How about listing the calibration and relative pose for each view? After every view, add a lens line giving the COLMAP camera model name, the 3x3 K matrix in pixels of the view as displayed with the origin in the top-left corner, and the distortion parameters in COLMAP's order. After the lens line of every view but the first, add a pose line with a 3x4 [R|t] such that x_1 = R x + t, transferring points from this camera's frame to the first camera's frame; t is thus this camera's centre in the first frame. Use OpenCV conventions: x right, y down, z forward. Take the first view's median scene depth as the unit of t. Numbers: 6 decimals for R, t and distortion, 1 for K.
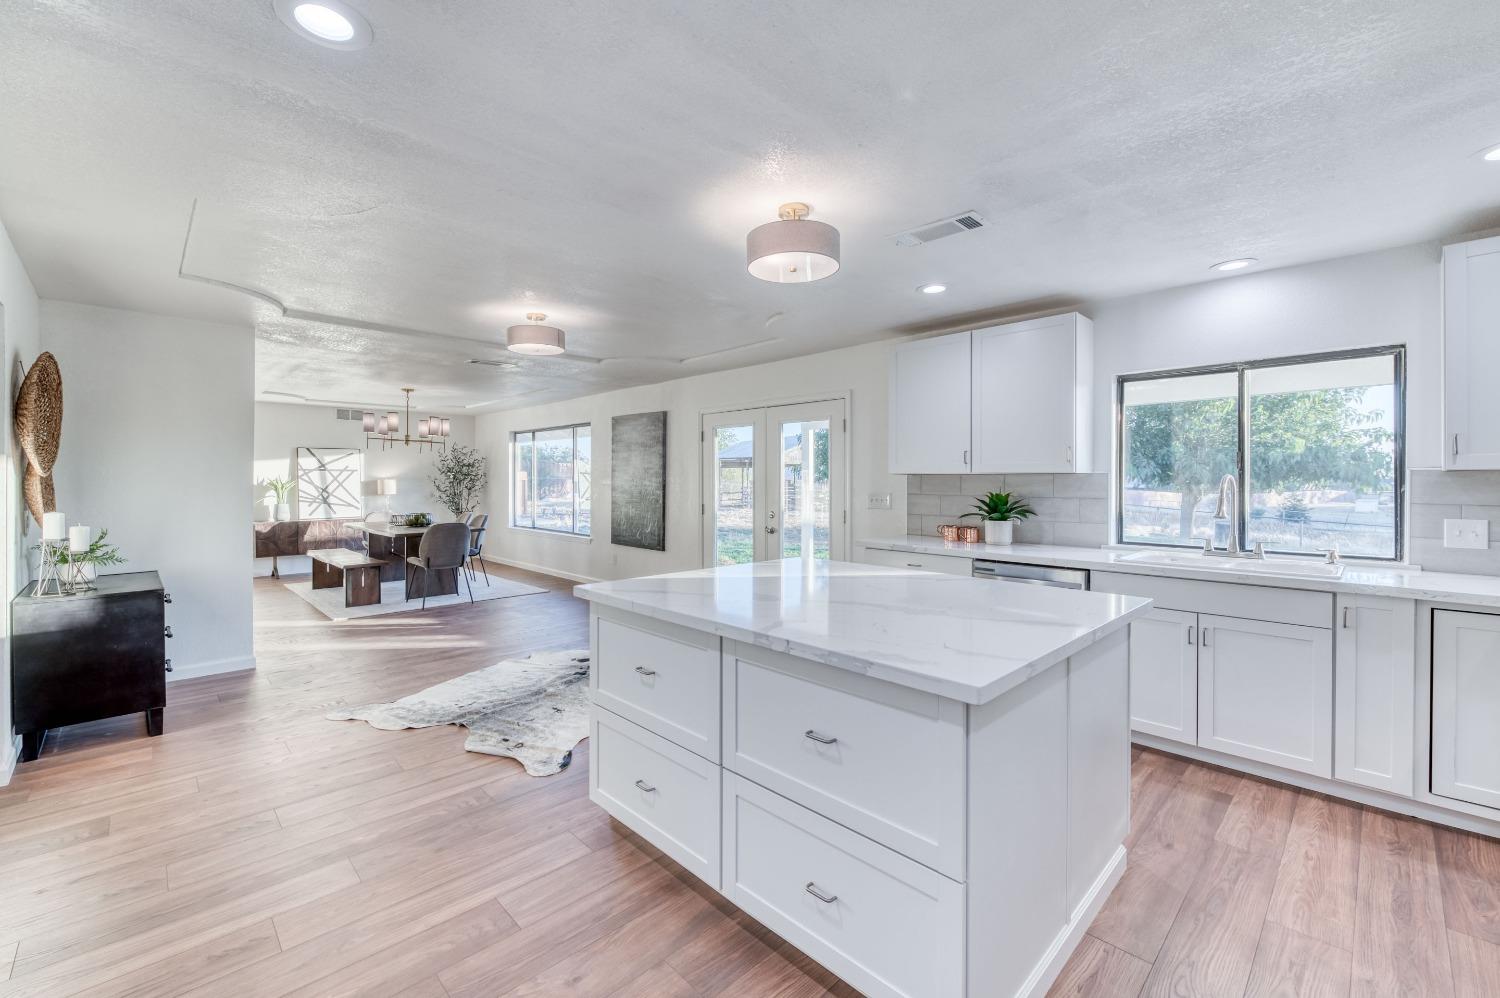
lens RADIAL K [[621.7, 0, 750.0], [0, 621.7, 499.0], [0, 0, 1]] dist [-0.002099, -0.000099]
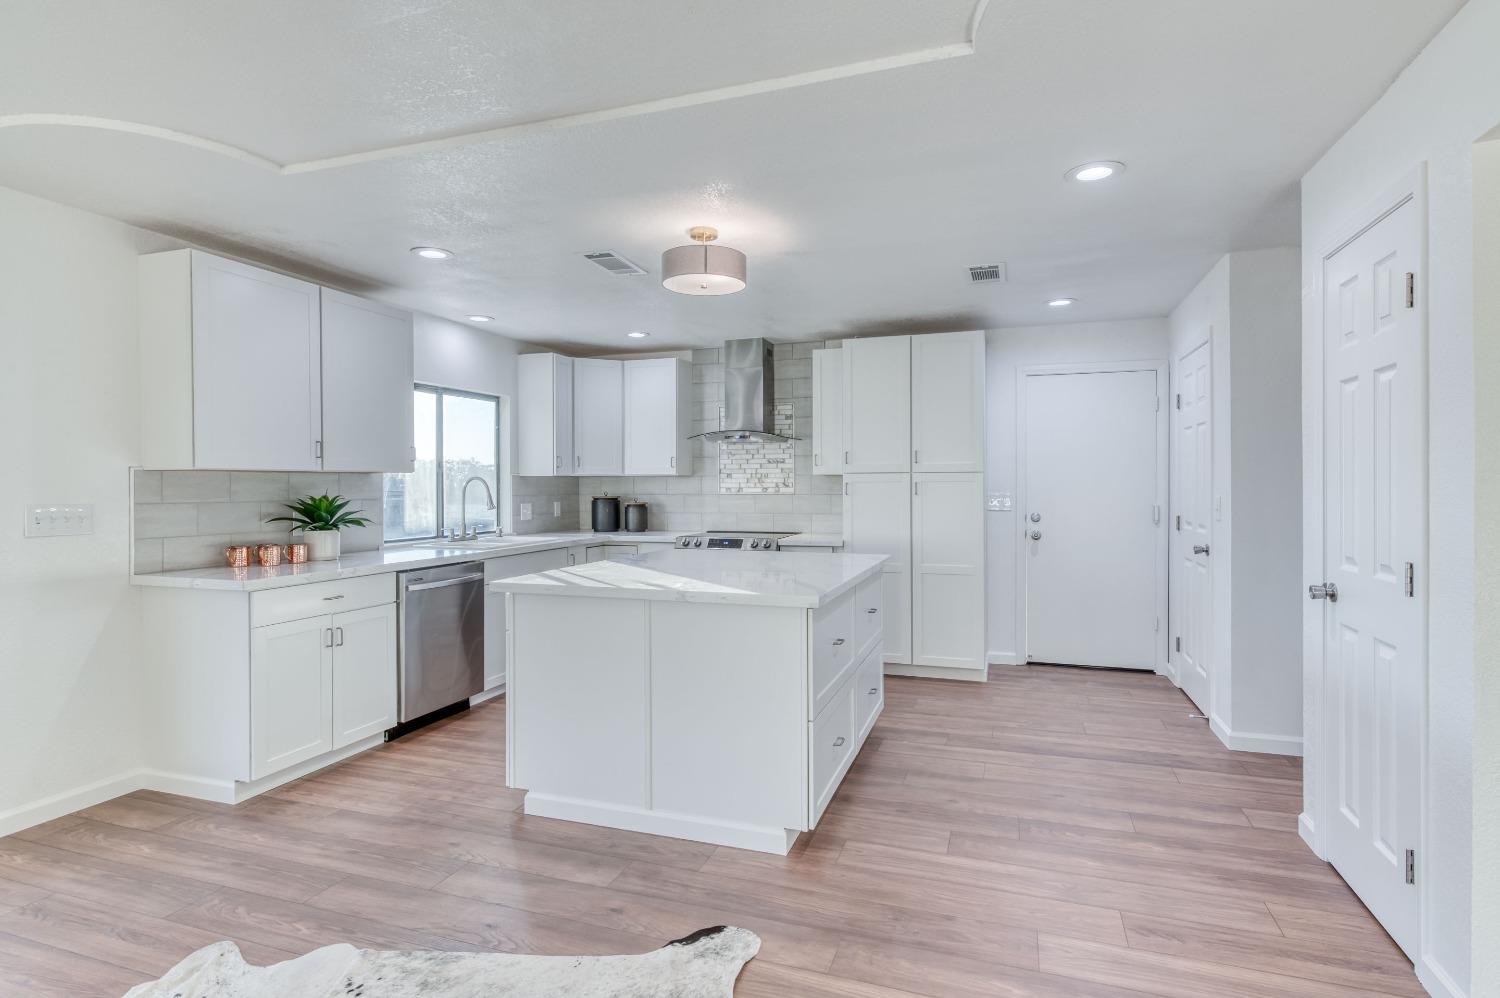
lens RADIAL K [[766.2, 0, 750.0], [0, 766.2, 499.0], [0, 0, 1]] dist [0.003167, 0.000558]
pose [[-0.448660, -0.014819, 0.893580, -1.070323], [0.033039, 0.998904, 0.033154, -0.029767], [-0.893092, 0.044398, -0.447679, 1.388516]]
